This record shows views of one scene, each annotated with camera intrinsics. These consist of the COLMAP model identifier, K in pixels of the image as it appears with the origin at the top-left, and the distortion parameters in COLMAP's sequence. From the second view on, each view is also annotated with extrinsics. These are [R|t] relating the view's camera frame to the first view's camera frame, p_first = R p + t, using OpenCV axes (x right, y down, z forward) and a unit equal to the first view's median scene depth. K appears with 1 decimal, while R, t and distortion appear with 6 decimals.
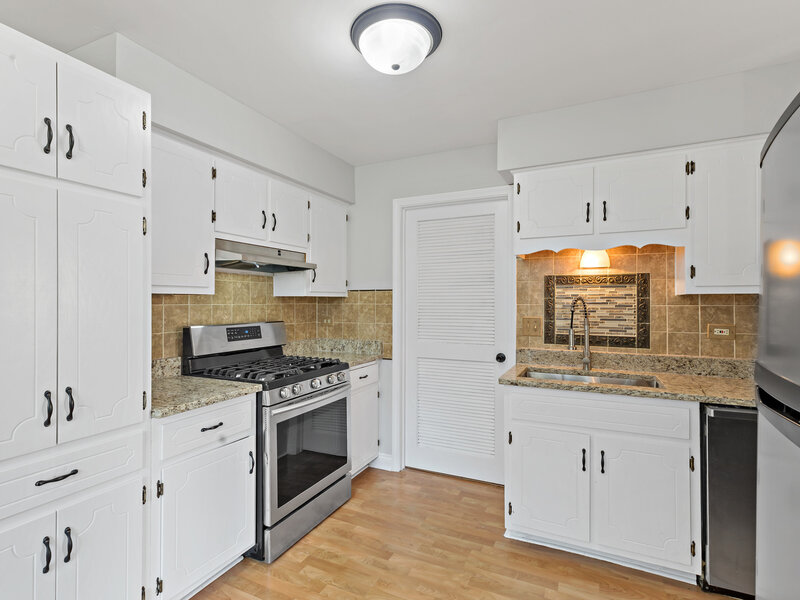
lens RADIAL K [[403.8, 0, 400.0], [0, 403.8, 300.0], [0, 0, 1]] dist [0.004176, -0.000082]
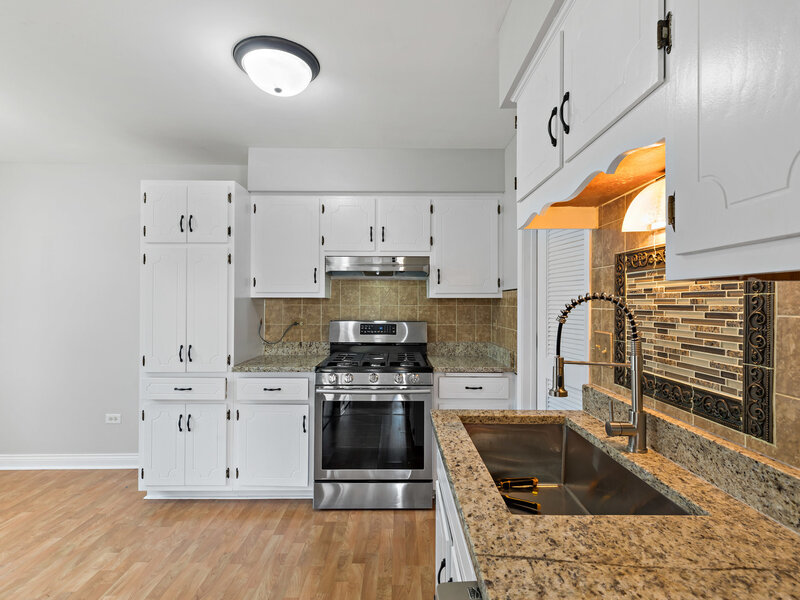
lens RADIAL K [[403.8, 0, 400.0], [0, 403.8, 300.0], [0, 0, 1]] dist [0.004176, -0.000082]
pose [[0.437979, -0.005728, -0.898967, 0.781689], [0.001649, 0.999983, -0.005568, 0.001806], [0.898984, 0.000956, 0.437981, 0.569041]]
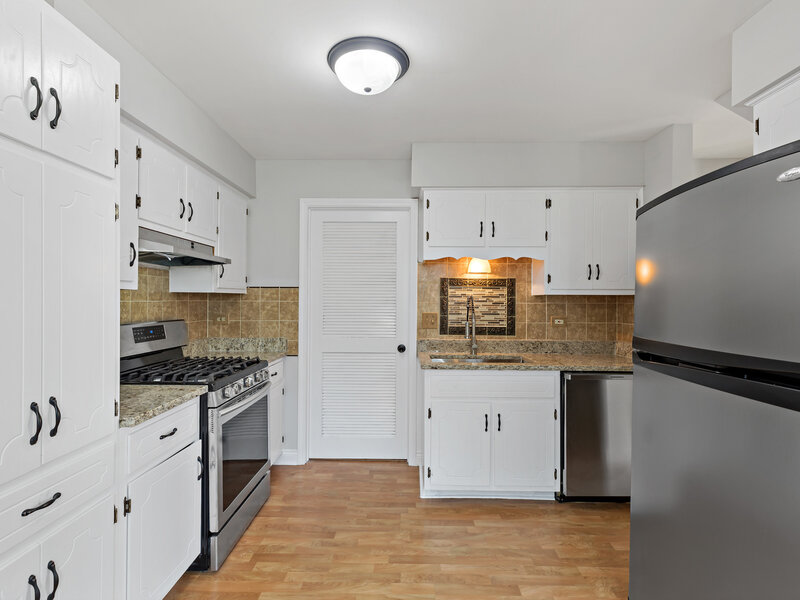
lens RADIAL K [[403.8, 0, 400.0], [0, 403.8, 300.0], [0, 0, 1]] dist [0.004176, -0.000082]
pose [[0.909124, 0.004915, 0.416497, -0.273836], [-0.007277, 0.999965, 0.004082, 0.001200], [-0.416463, -0.006742, 0.909128, -0.042640]]
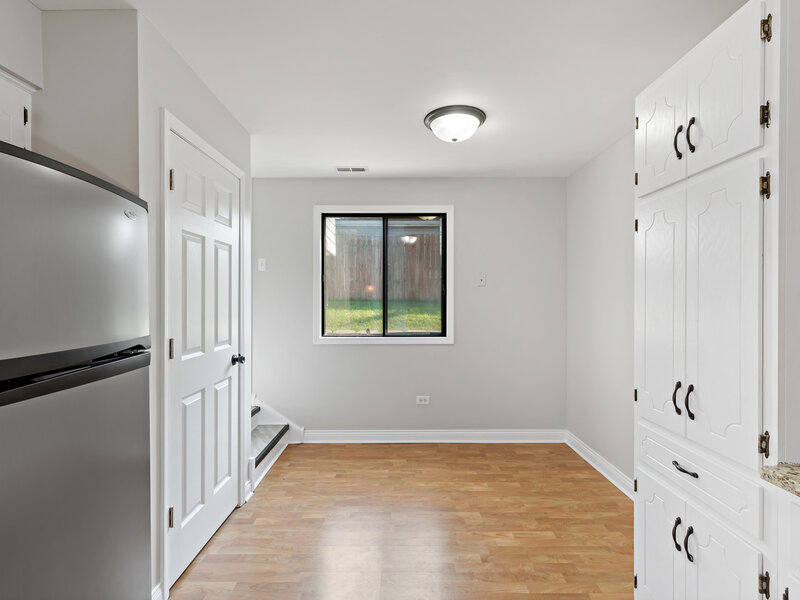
lens RADIAL K [[403.8, 0, 400.0], [0, 403.8, 300.0], [0, 0, 1]] dist [0.004176, -0.000082]
pose [[-0.900002, 0.000144, -0.435885, 0.134438], [0.001376, 0.999996, -0.002510, 0.005209], [0.435883, -0.002859, -0.899999, 0.849259]]
